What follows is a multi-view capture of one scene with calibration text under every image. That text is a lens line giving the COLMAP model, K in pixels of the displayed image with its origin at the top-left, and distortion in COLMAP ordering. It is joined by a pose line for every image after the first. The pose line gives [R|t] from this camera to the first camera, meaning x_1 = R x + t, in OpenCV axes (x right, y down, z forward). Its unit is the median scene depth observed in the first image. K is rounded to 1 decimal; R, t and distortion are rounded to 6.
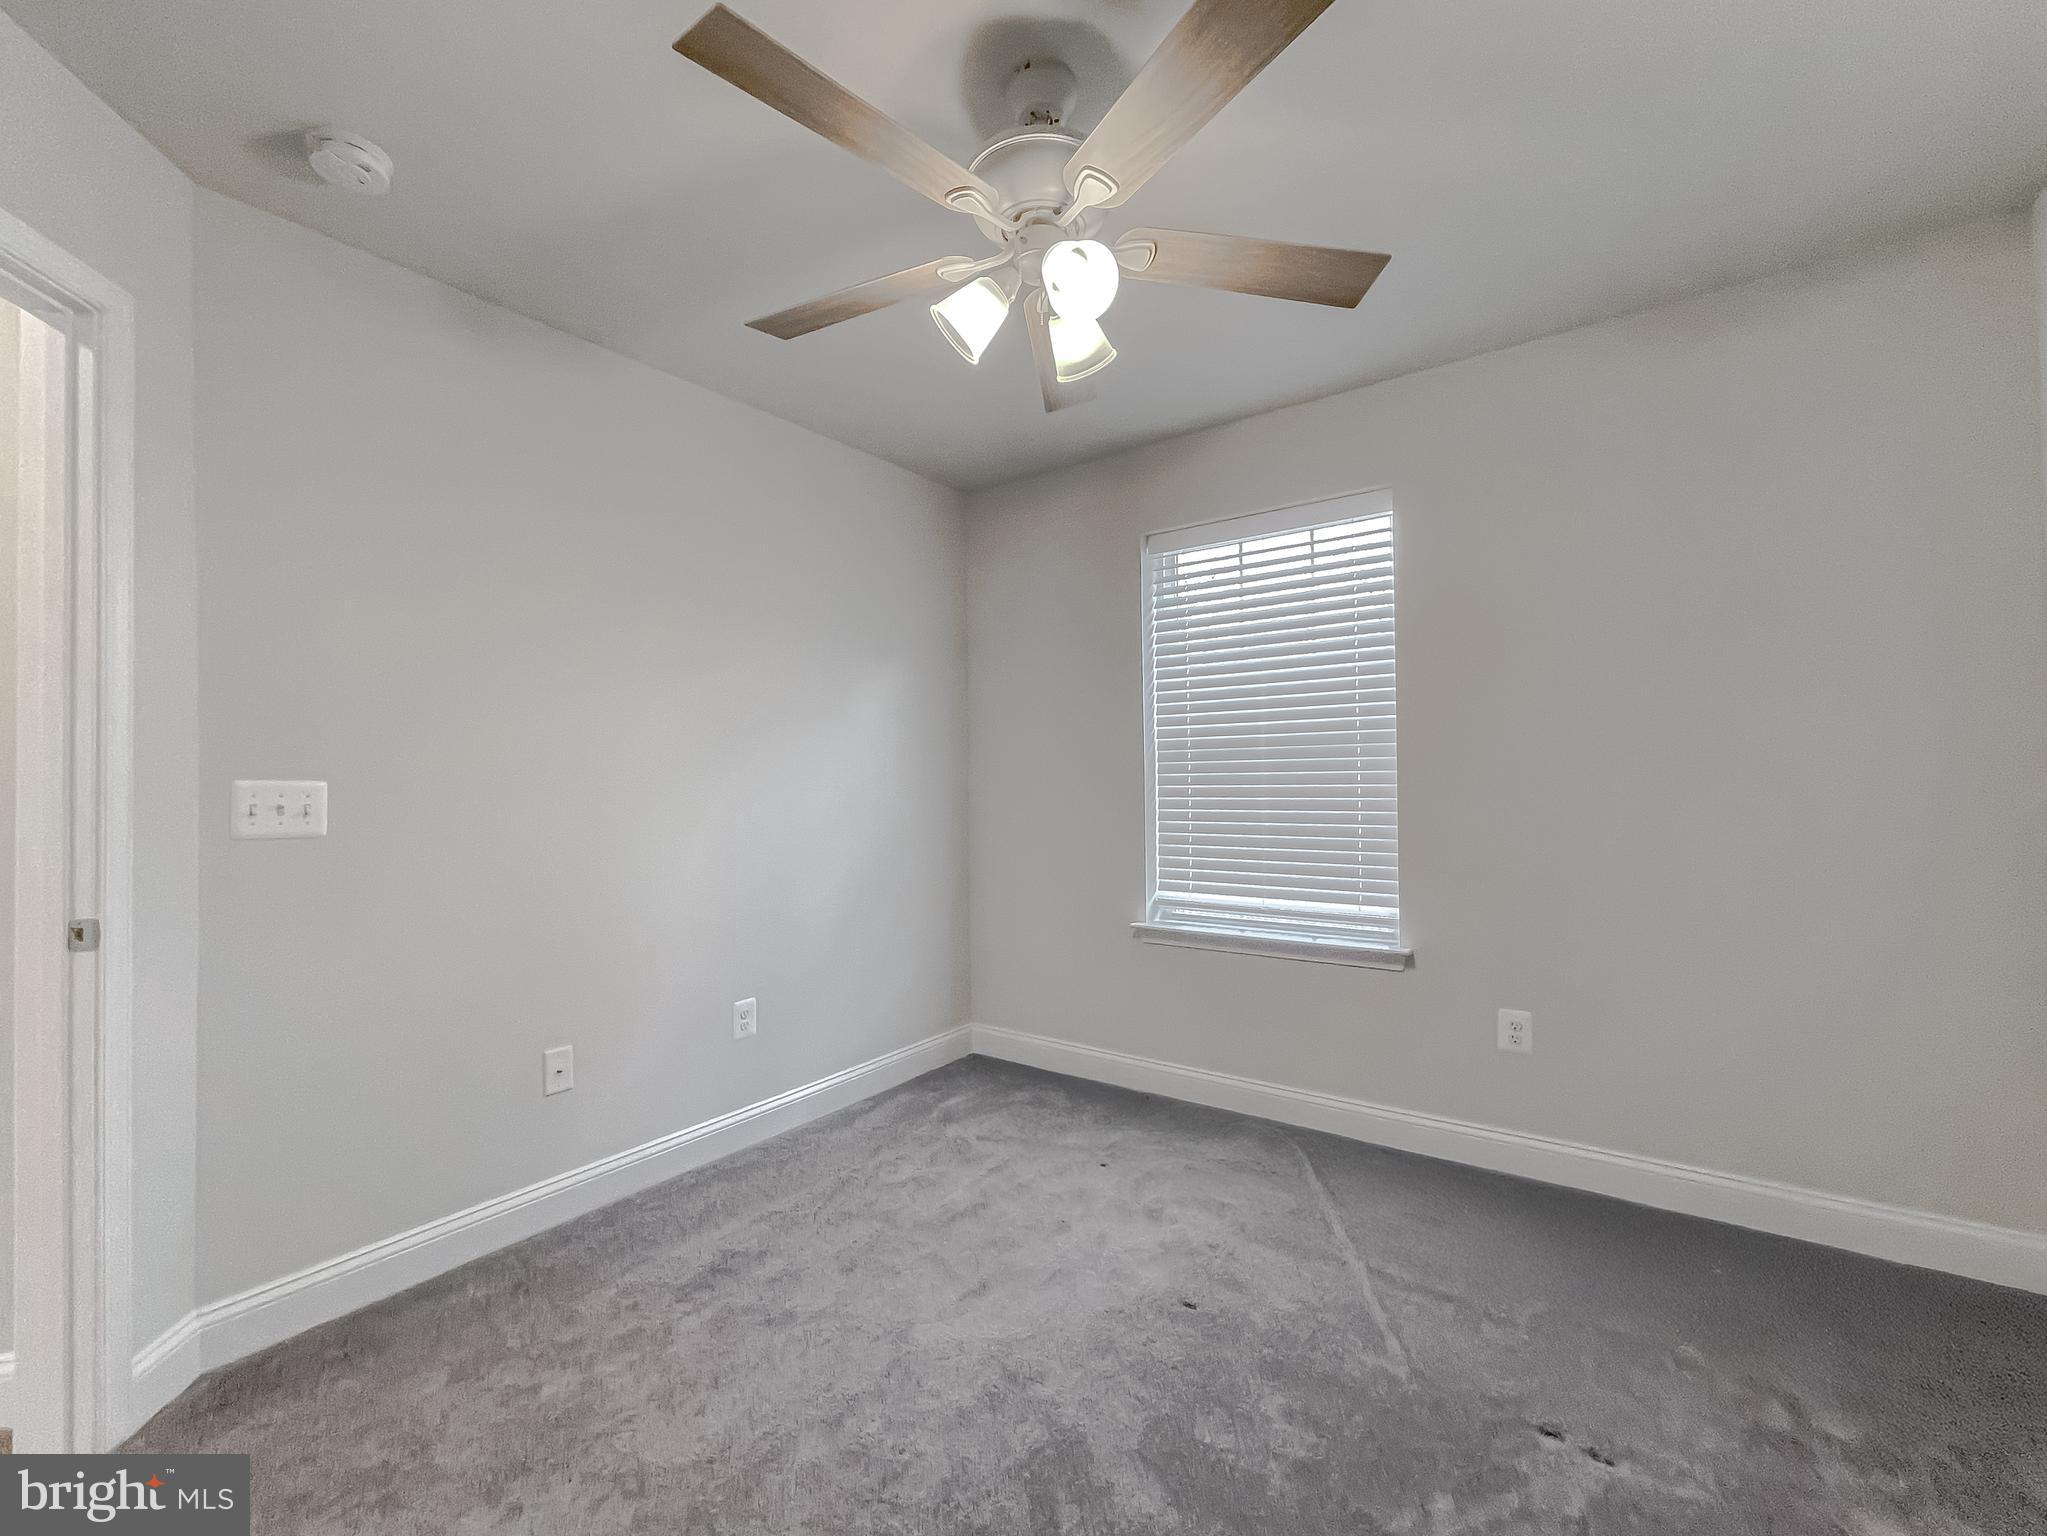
lens RADIAL K [[833.4, 0, 1023.8], [0, 833.4, 774.7], [0, 0, 1]] dist [0.000995, 0.000280]
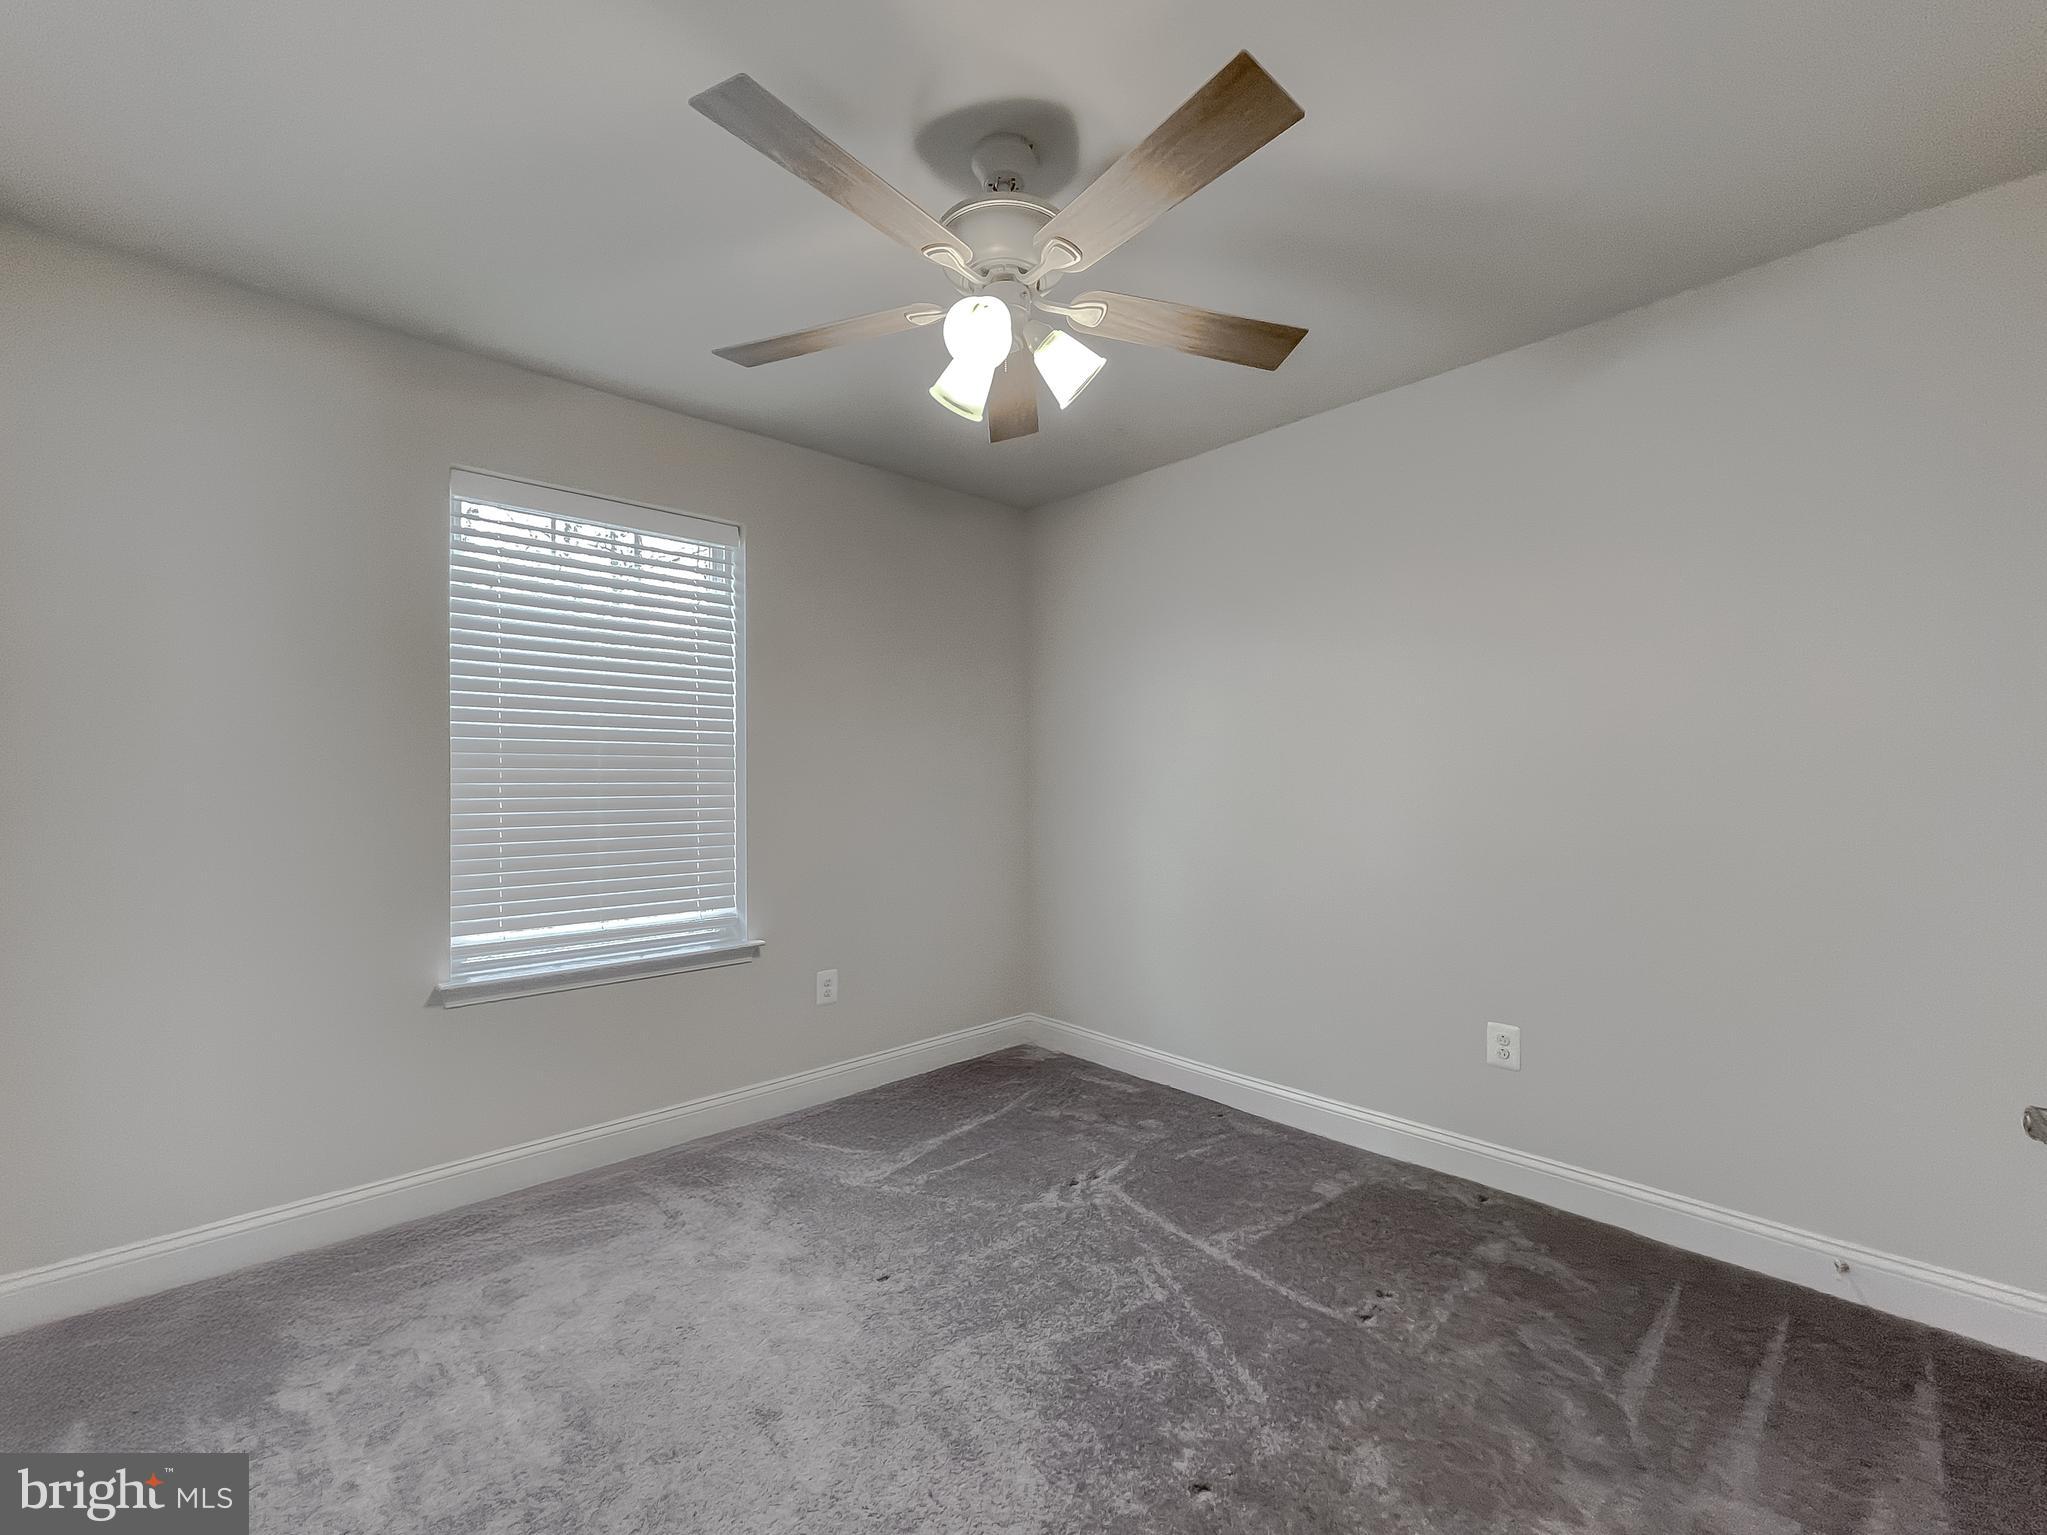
lens RADIAL K [[833.4, 0, 1018.0], [0, 833.4, 770.1], [0, 0, 1]] dist [0.000995, 0.000280]
pose [[0.225411, 0.026938, 0.973891, -0.608283], [-0.001311, 0.999625, -0.027346, 0.009780], [-0.974263, 0.004887, 0.225362, 0.431616]]
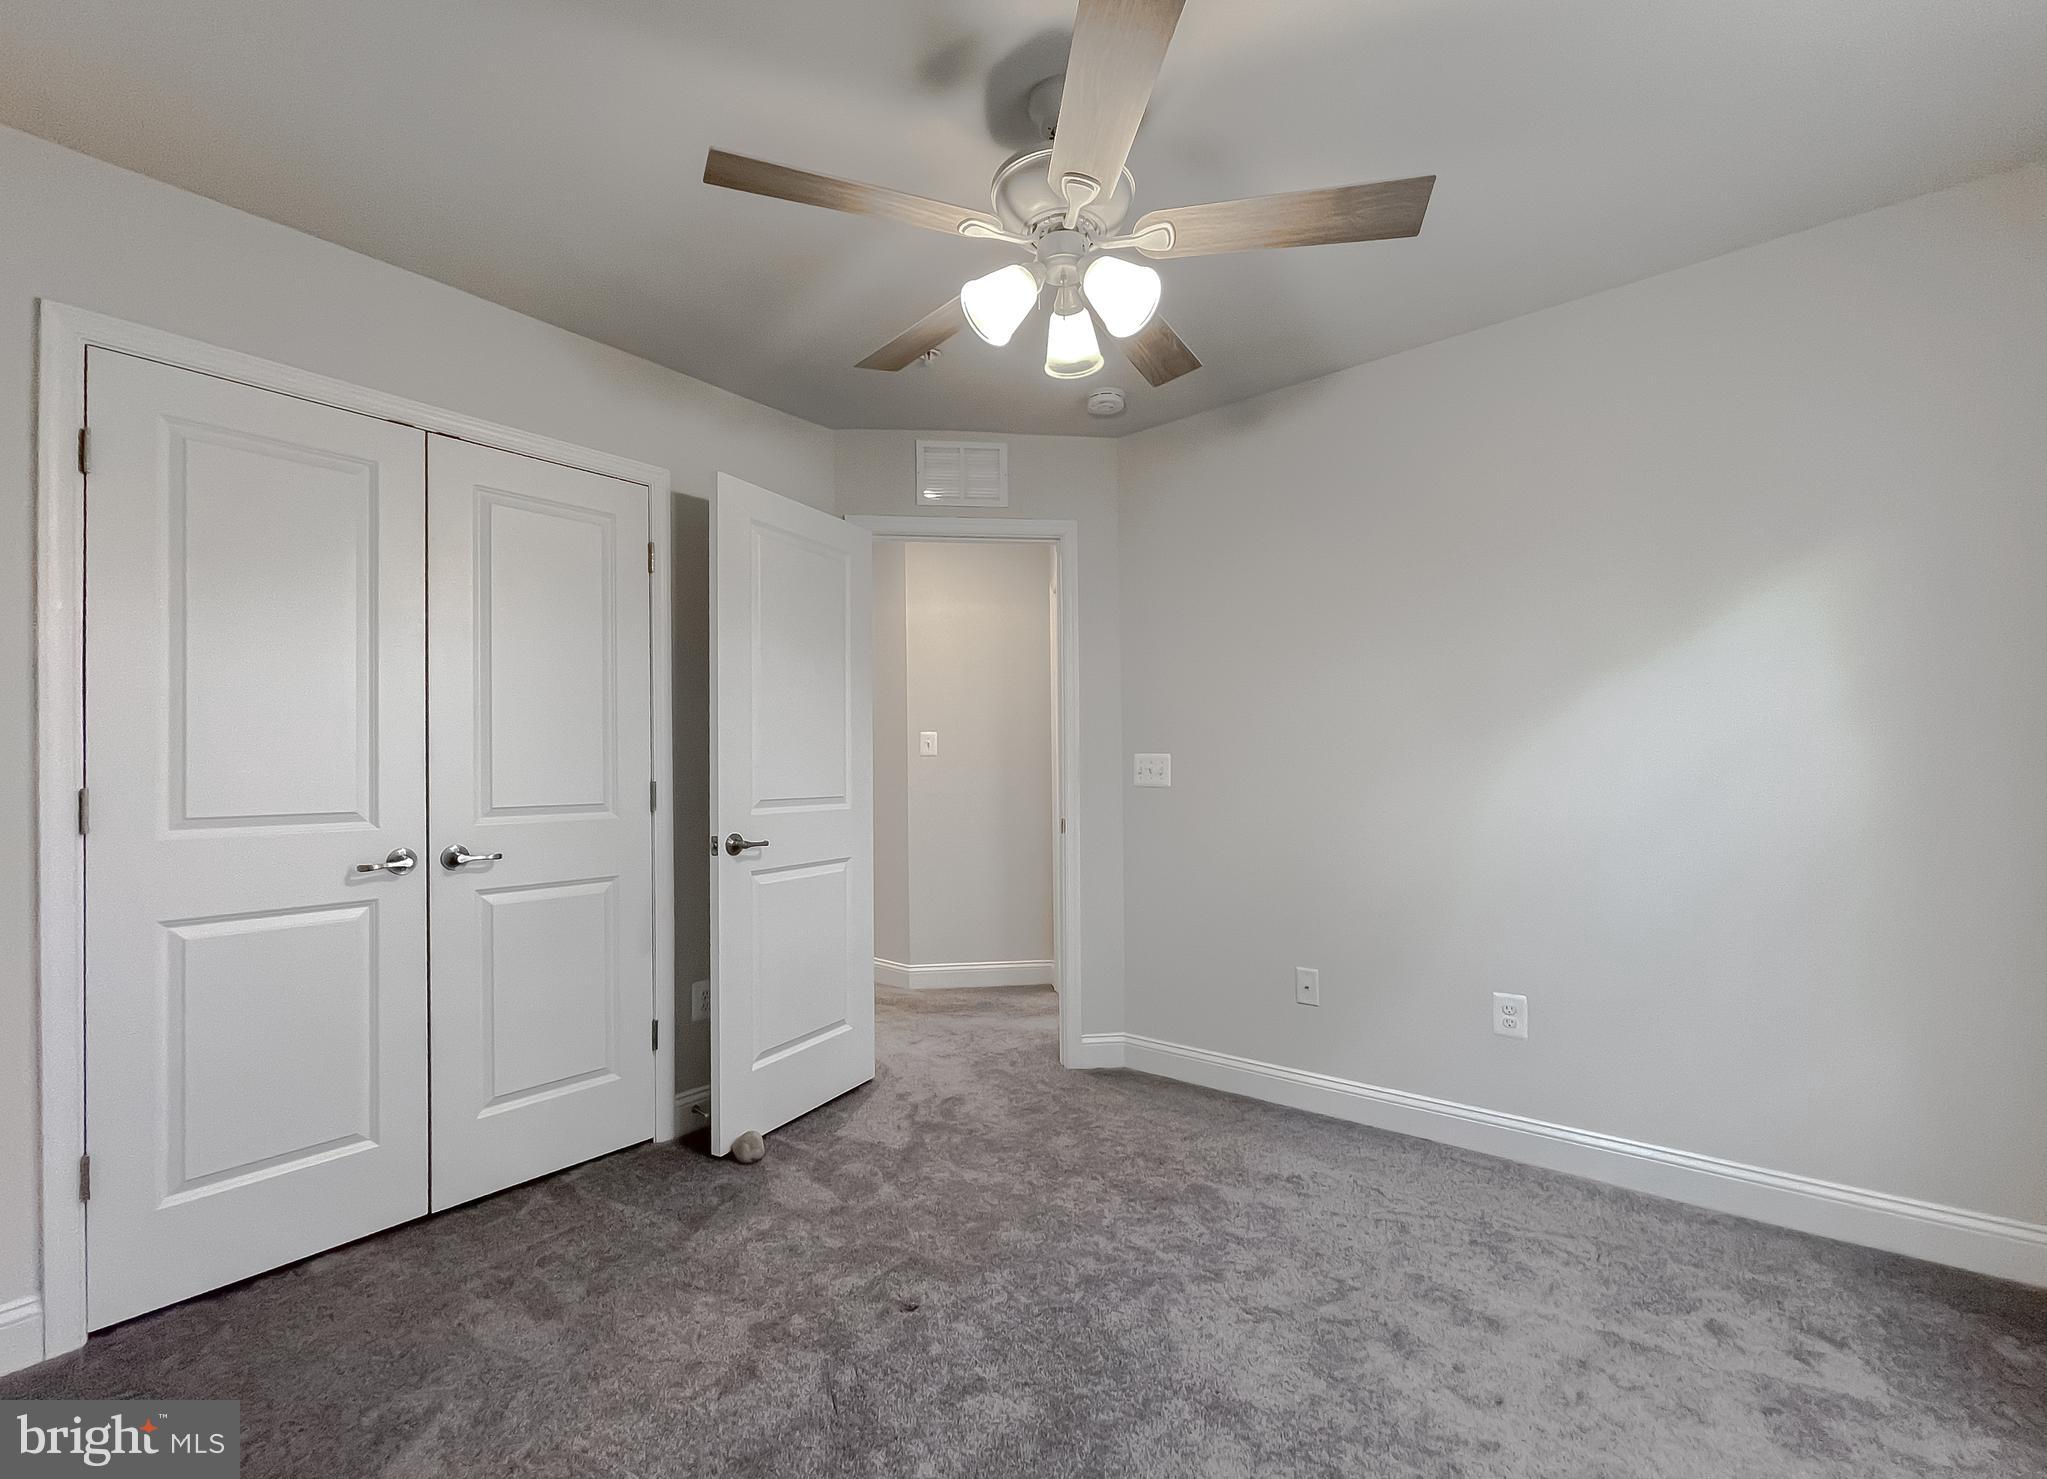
lens RADIAL K [[883.2, 0, 1032.4], [0, 883.2, 757.6], [0, 0, 1]] dist [0.000342, 0.000206]
pose [[-0.050127, -0.009978, -0.998693, 0.667581], [0.022142, 0.999693, -0.011099, 0.020329], [0.998497, -0.022669, -0.049890, 0.582955]]
